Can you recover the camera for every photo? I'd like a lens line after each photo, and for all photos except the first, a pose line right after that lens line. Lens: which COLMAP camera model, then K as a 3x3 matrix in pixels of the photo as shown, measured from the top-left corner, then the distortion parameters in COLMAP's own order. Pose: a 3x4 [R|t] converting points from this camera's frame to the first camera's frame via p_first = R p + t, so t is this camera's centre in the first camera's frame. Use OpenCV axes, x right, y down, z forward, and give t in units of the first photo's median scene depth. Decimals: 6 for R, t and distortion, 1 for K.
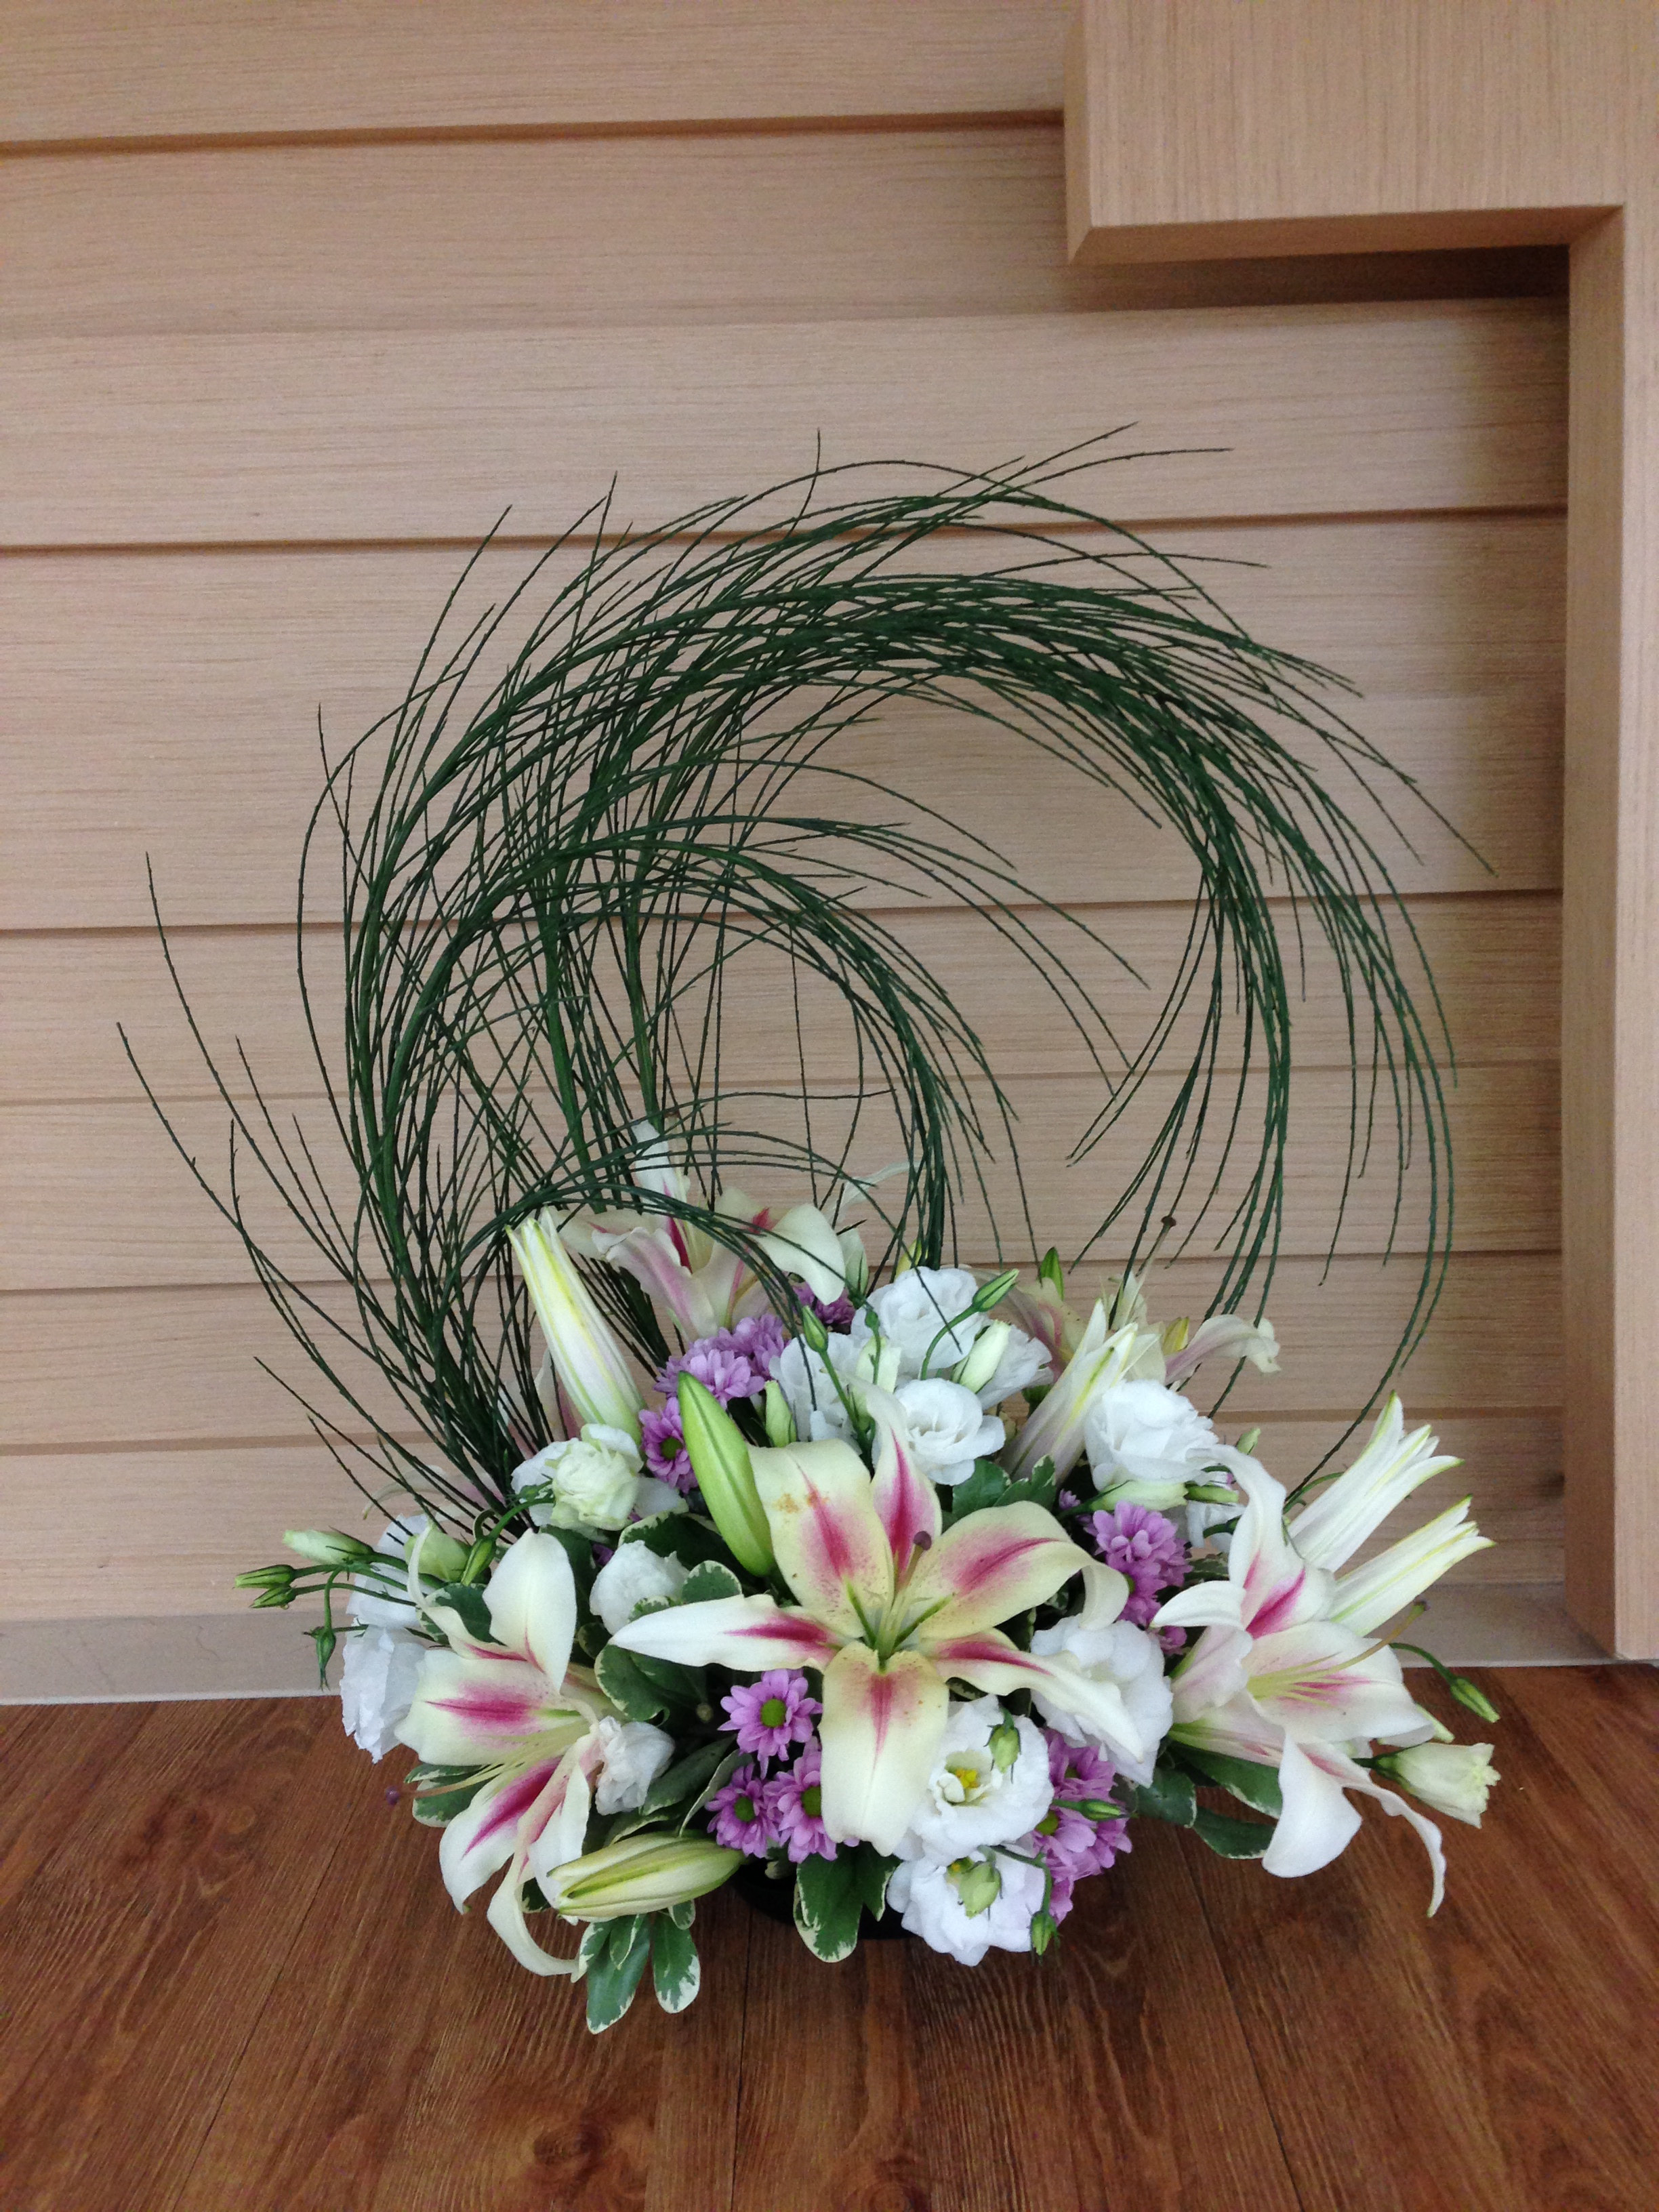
lens RADIAL K [[1999.4, 0, 834.8], [0, 1999.4, 1087.2], [0, 0, 1]] dist [0.147208, -0.276848]
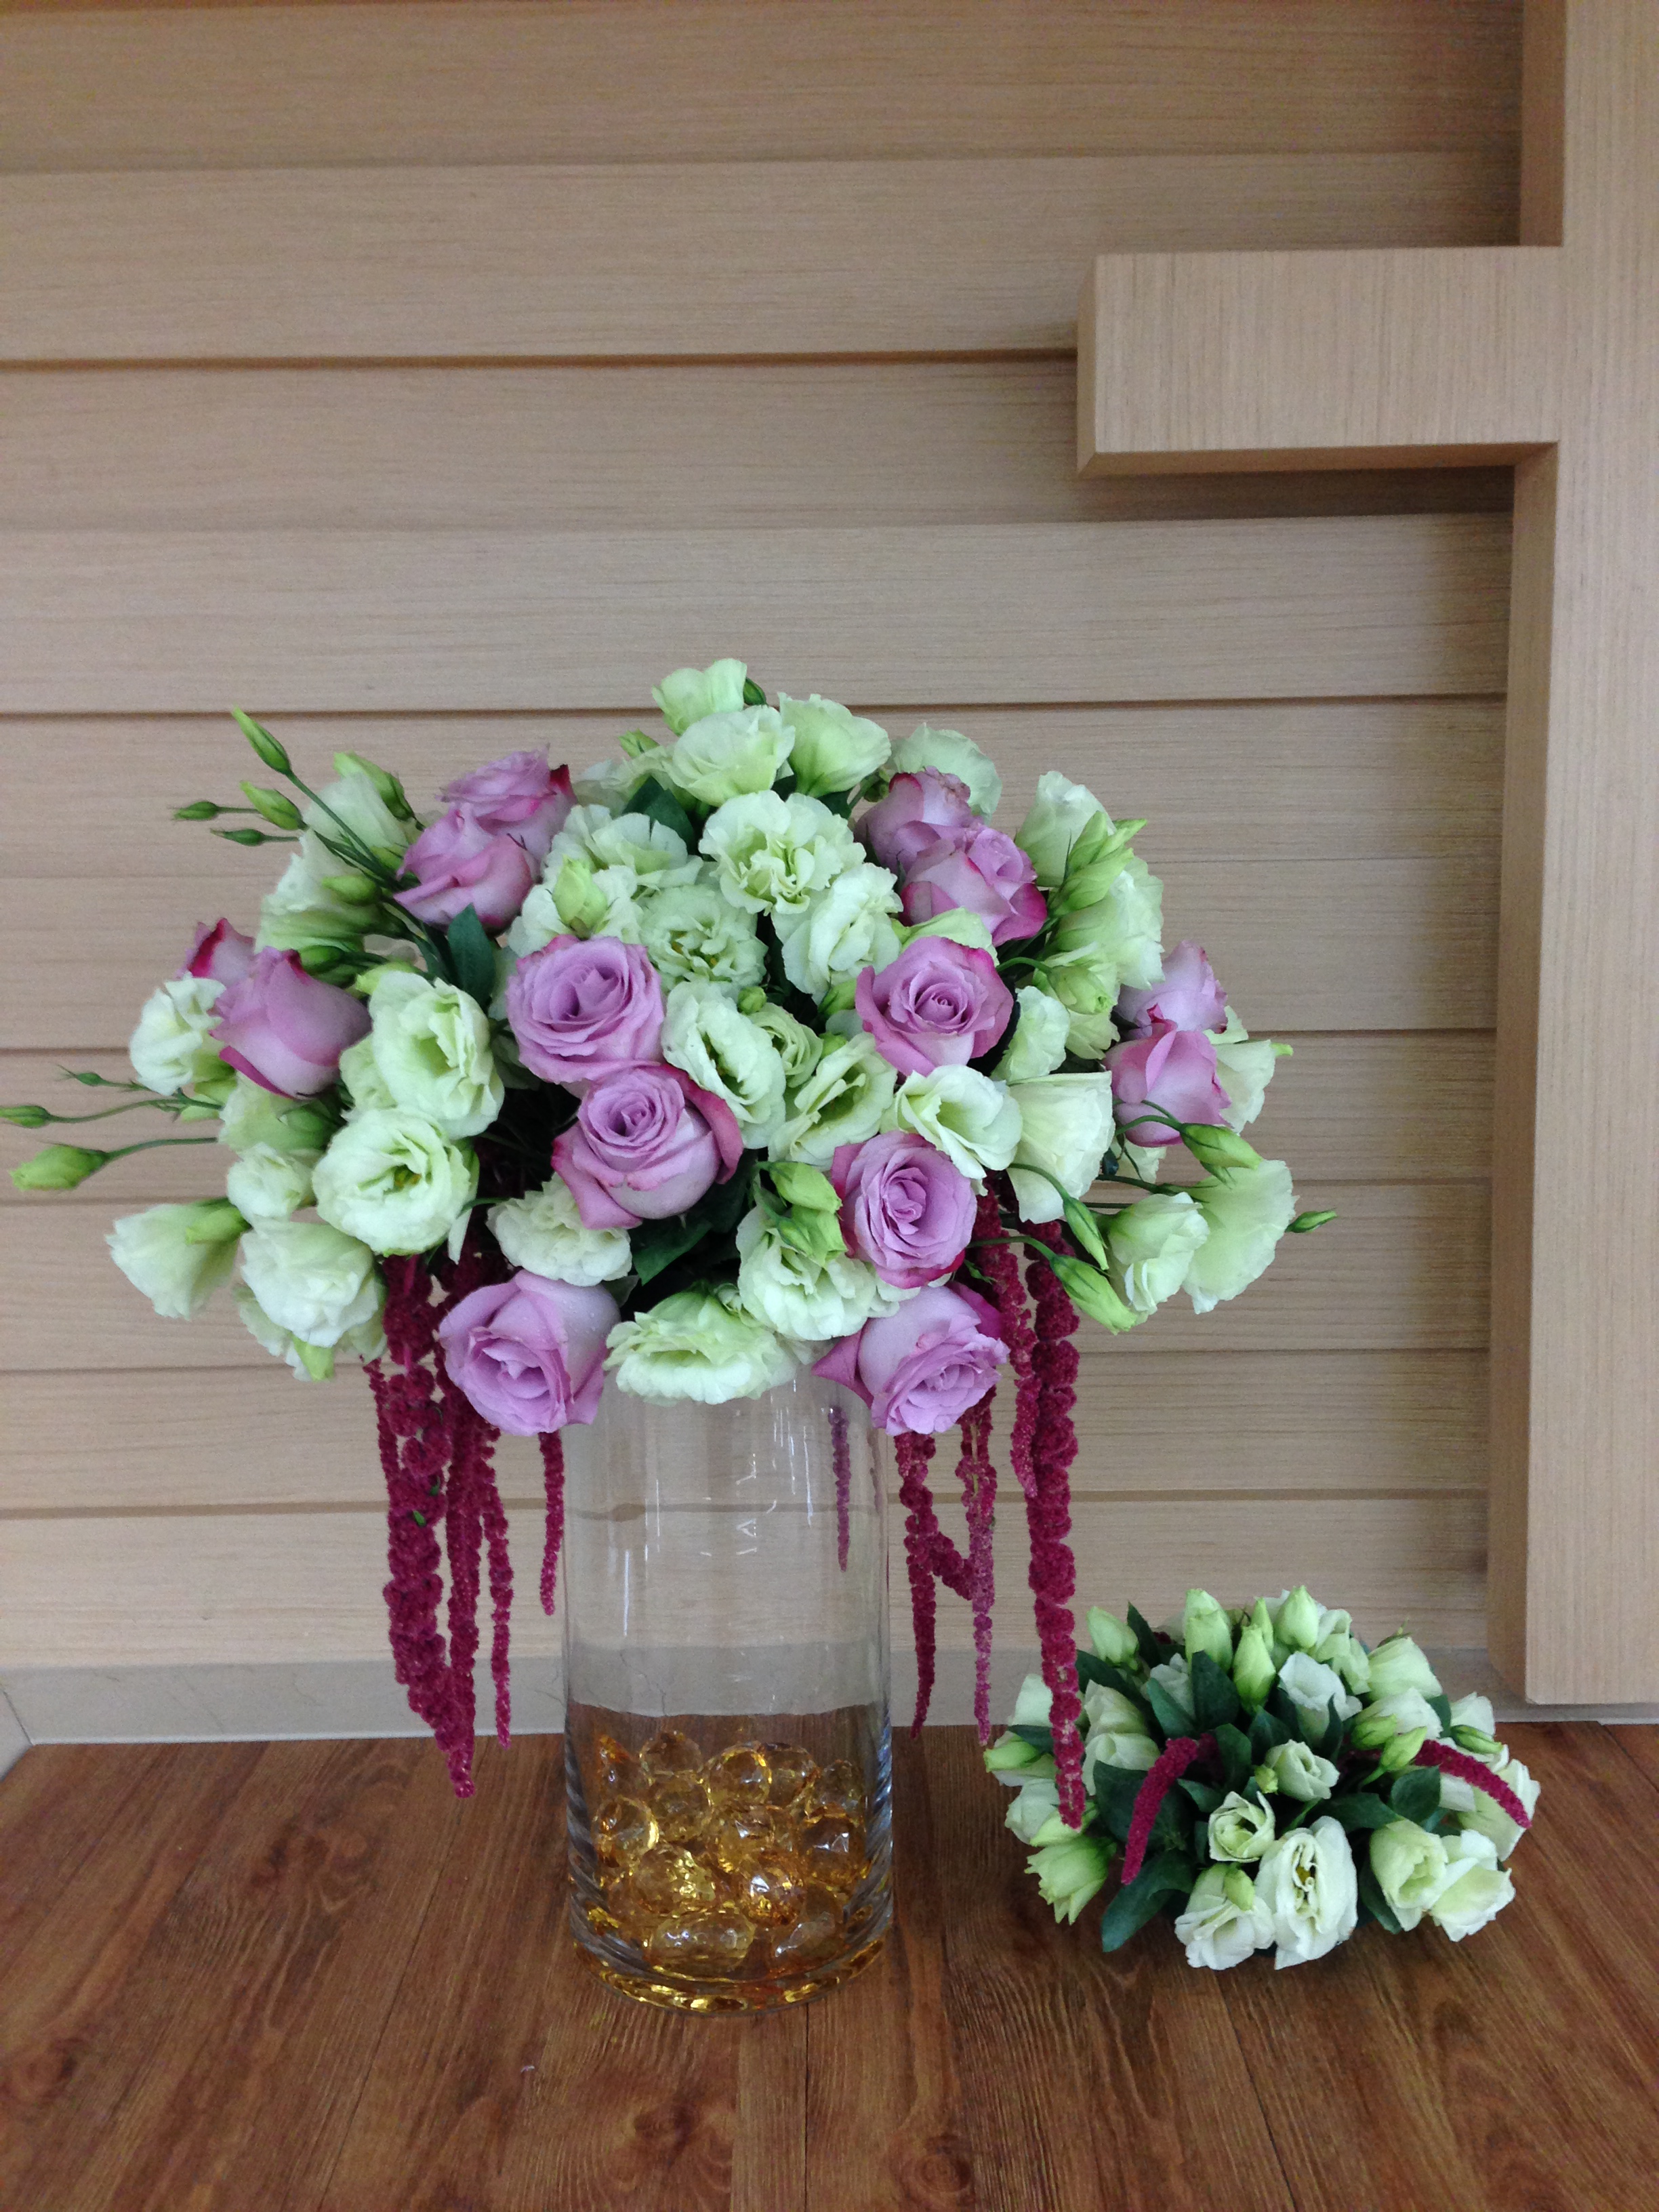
lens RADIAL K [[2000.9, 0, 823.9], [0, 2000.9, 1087.3], [0, 0, 1]] dist [0.150259, -0.300296]
pose [[0.999949, 0.009992, 0.001423, -0.040463], [-0.009959, 0.999713, -0.021775, -0.048531], [-0.001640, 0.021760, 0.999762, -0.170142]]
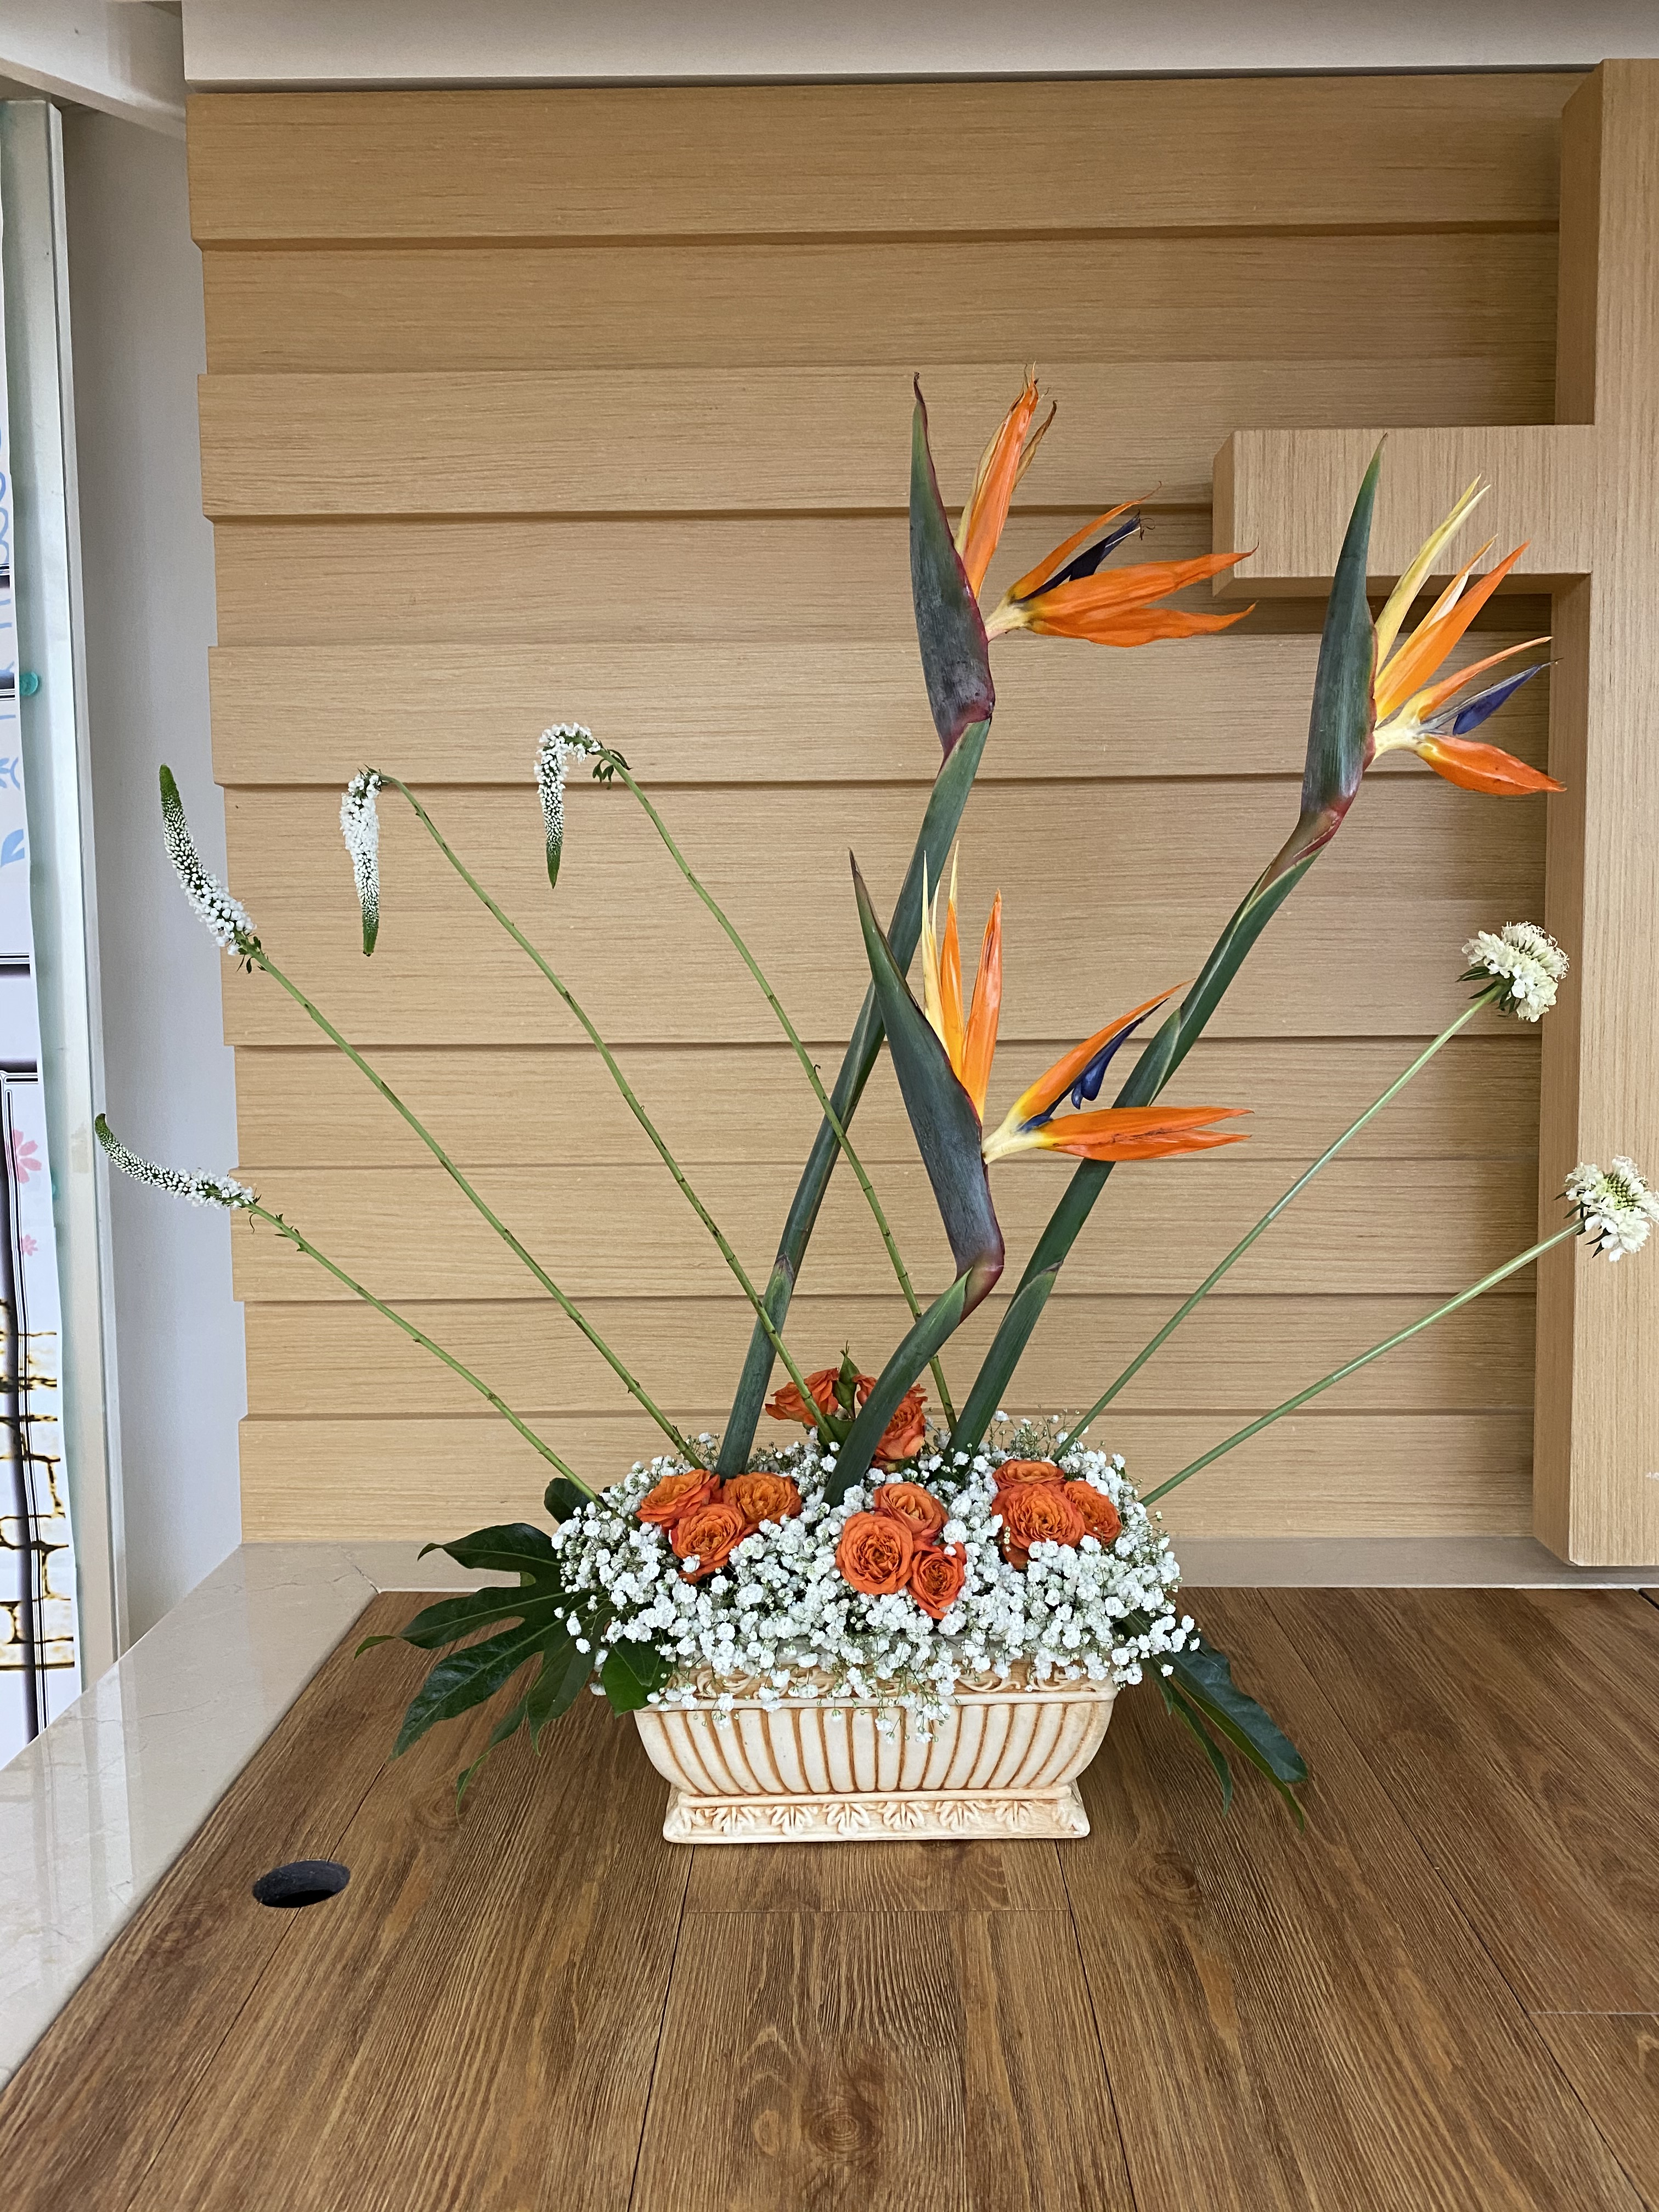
lens RADIAL K [[1702.2, 0, 834.0], [0, 1702.2, 1084.7], [0, 0, 1]] dist [0.050010, -0.059353]
pose [[0.999798, 0.017278, -0.010262, -0.183900], [-0.018045, 0.996620, -0.080144, 0.058436], [0.008842, 0.080313, 0.996730, -0.268661]]
